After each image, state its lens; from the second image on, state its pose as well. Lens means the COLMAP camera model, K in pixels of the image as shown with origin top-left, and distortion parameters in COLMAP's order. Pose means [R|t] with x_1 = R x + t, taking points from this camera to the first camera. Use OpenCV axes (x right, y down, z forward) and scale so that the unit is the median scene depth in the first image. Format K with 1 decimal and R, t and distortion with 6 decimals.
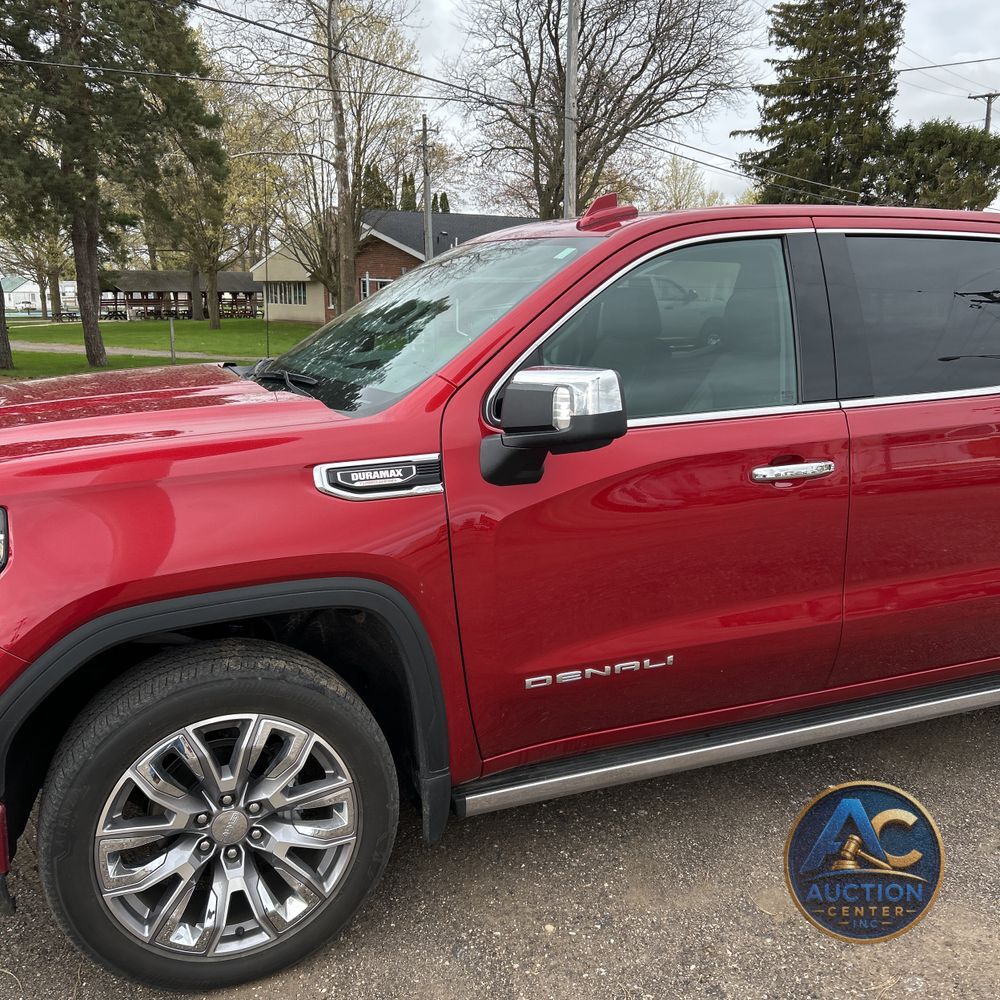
lens RADIAL K [[1016.2, 0, 500.0], [0, 1016.2, 500.0], [0, 0, 1]] dist [0.013777, -0.012006]
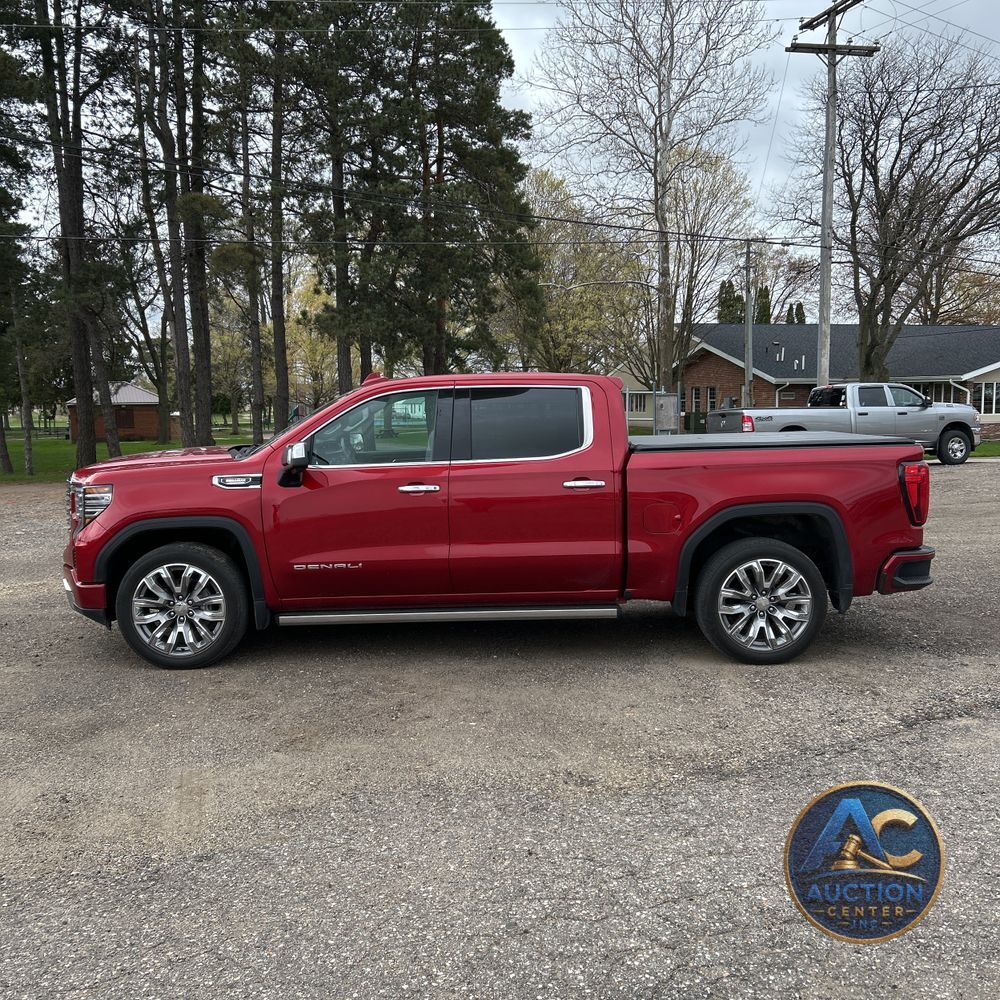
lens RADIAL K [[996.5, 0, 498.3], [0, 996.5, 490.4], [0, 0, 1]] dist [0.040216, -0.043740]
pose [[0.931804, 0.024412, -0.362139, 1.381312], [-0.063967, 0.993164, -0.097641, 0.200032], [0.357280, 0.114148, 0.926996, -1.125761]]
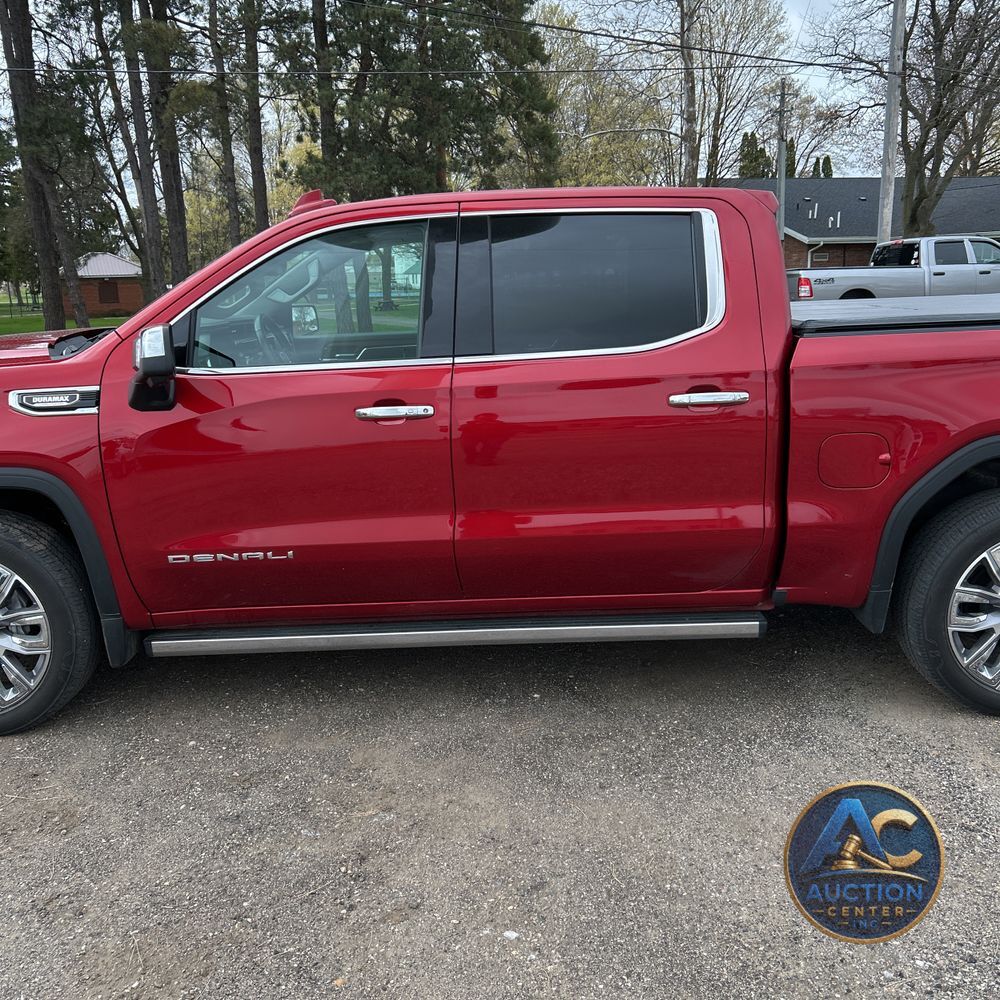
lens RADIAL K [[998.2, 0, 478.4], [0, 998.2, 496.6], [0, 0, 1]] dist [0.018002, -0.010785]
pose [[0.922769, 0.064405, -0.379934, 0.908751], [-0.054338, 0.997830, 0.037174, 0.025244], [0.381504, -0.013659, 0.924266, -0.077250]]
